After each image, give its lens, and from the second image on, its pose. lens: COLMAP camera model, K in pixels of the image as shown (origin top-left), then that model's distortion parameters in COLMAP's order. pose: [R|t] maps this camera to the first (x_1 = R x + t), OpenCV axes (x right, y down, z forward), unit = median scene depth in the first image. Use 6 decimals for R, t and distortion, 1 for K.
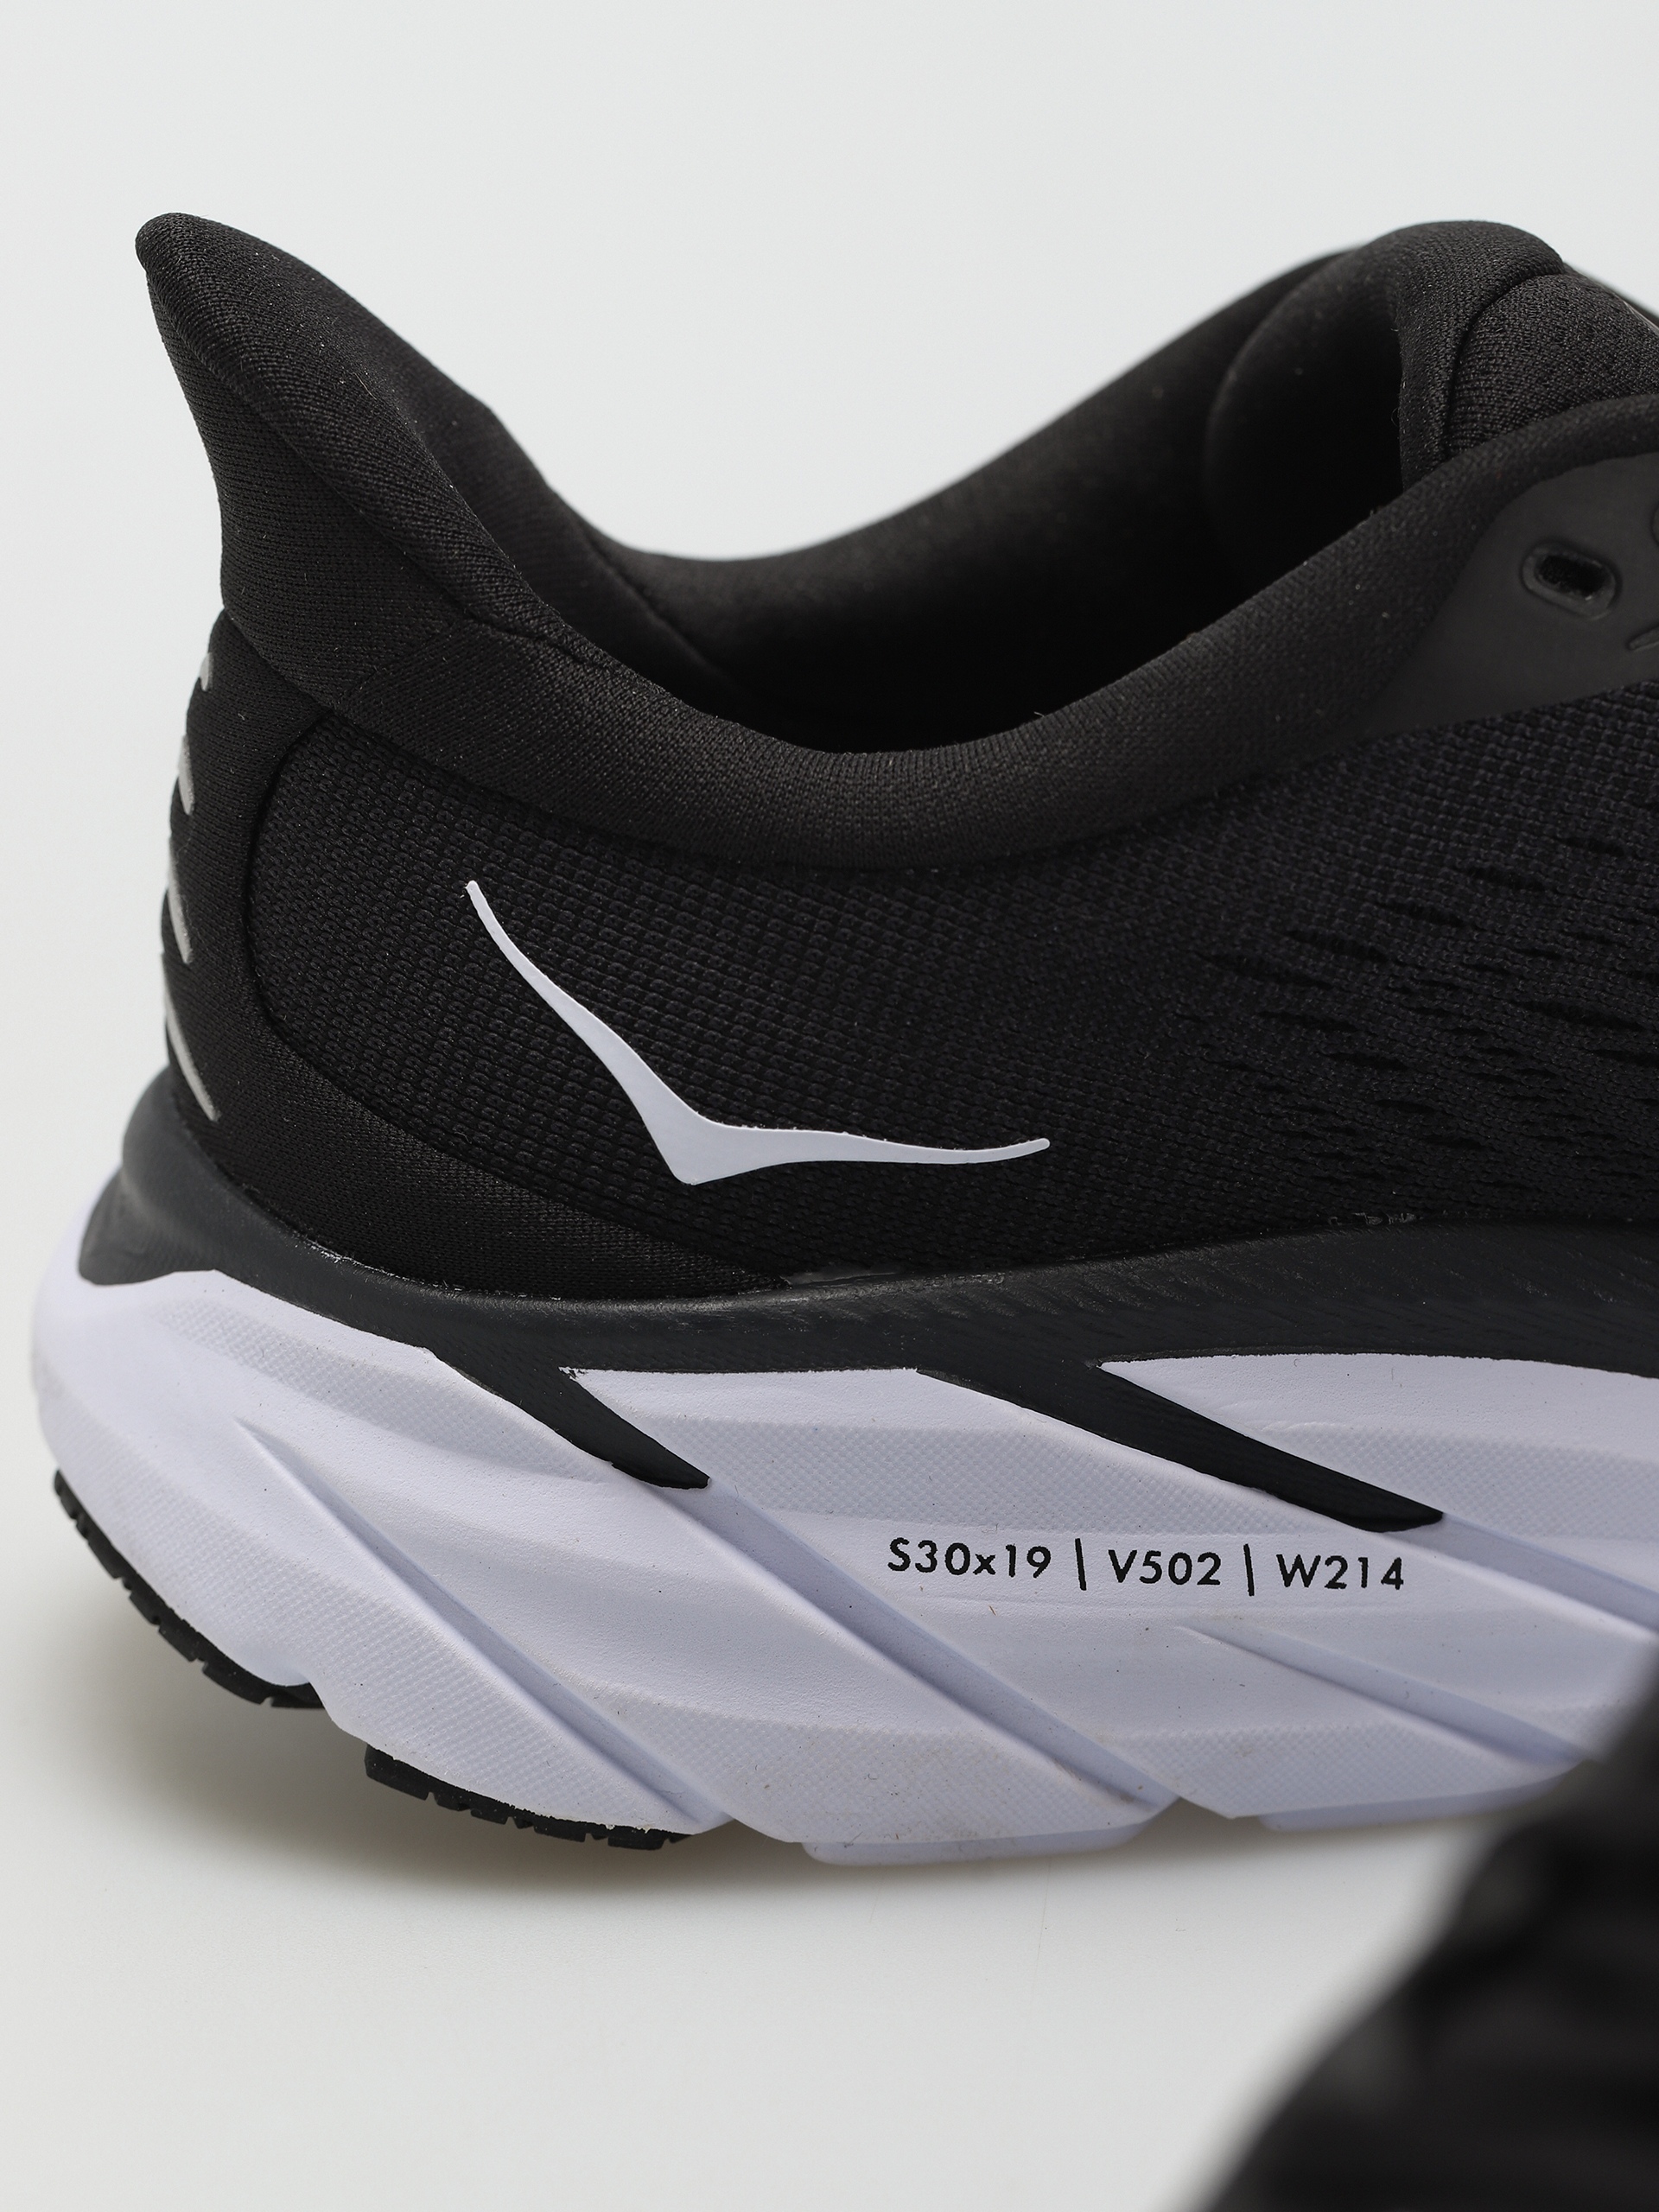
lens RADIAL K [[8885.7, 0, 829.3], [0, 8885.7, 1105.9], [0, 0, 1]] dist [-0.089773, 0.000000]
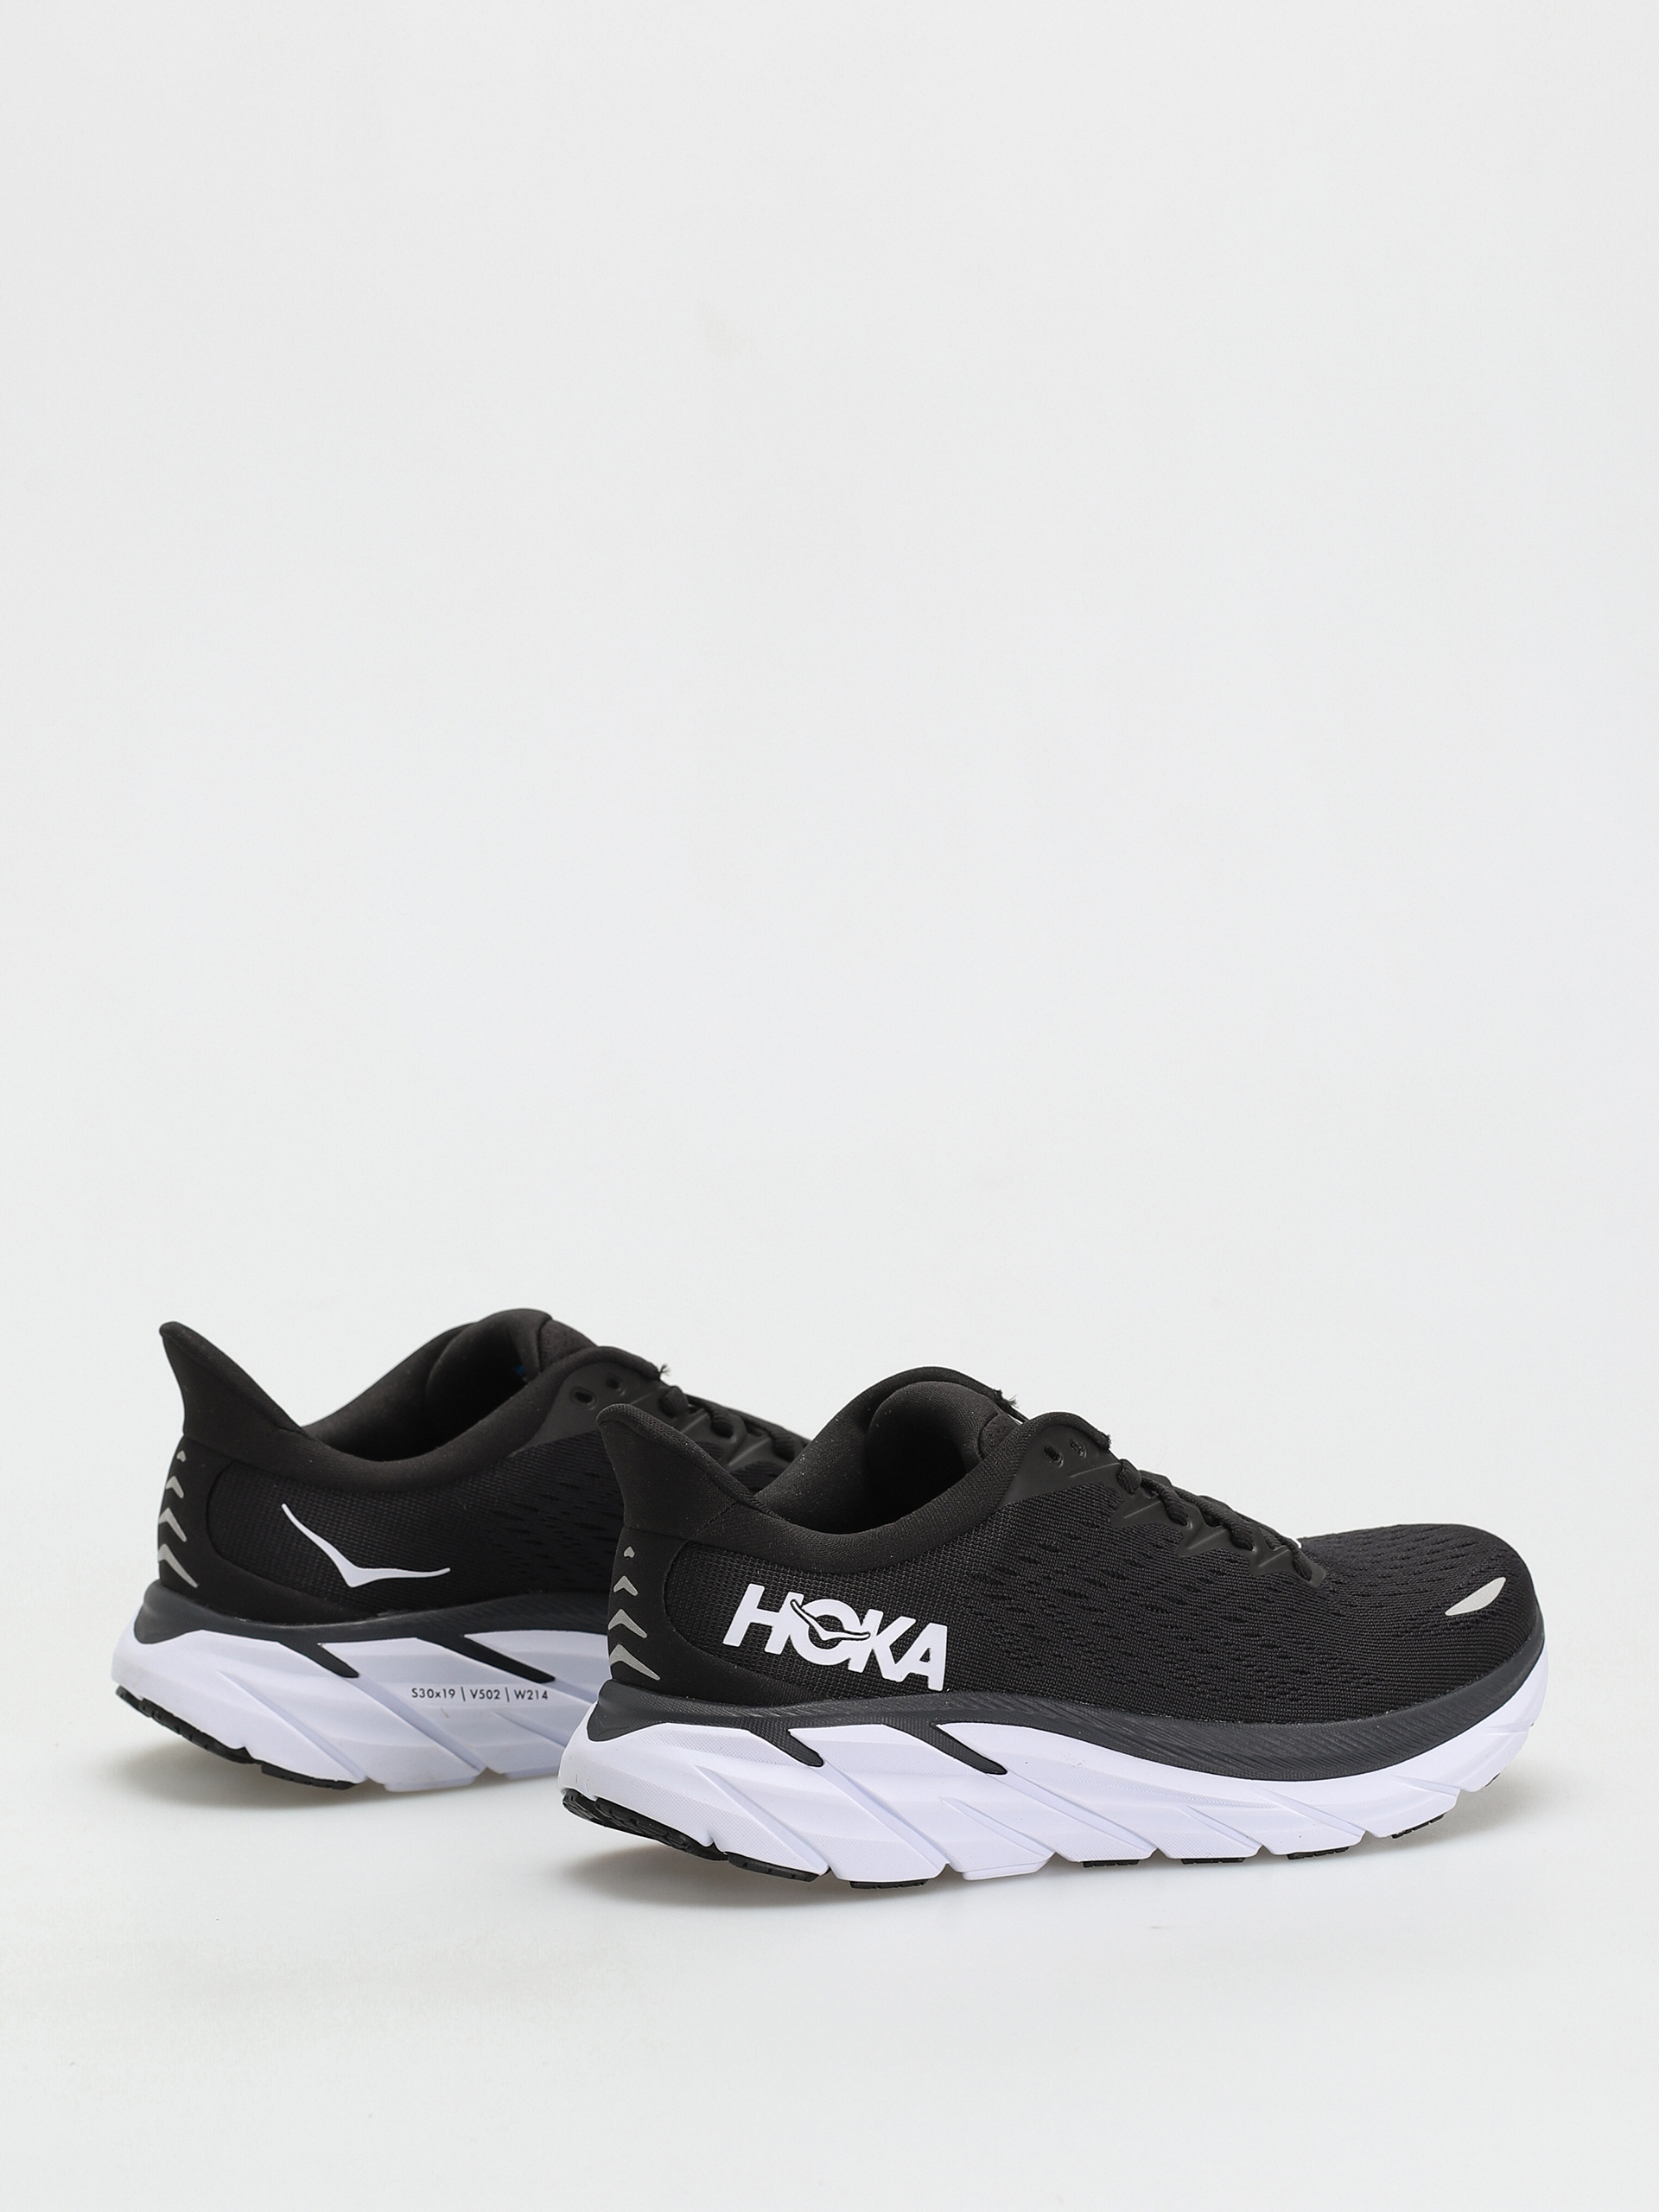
lens RADIAL K [[8885.7, 0, 829.6], [0, 8885.7, 1105.7], [0, 0, 1]] dist [-0.089773, 0.000000]
pose [[0.936502, -0.037268, 0.348675, -1.028319], [0.099833, 0.981524, -0.163229, 0.403112], [-0.336150, 0.187674, 0.922920, -2.260931]]
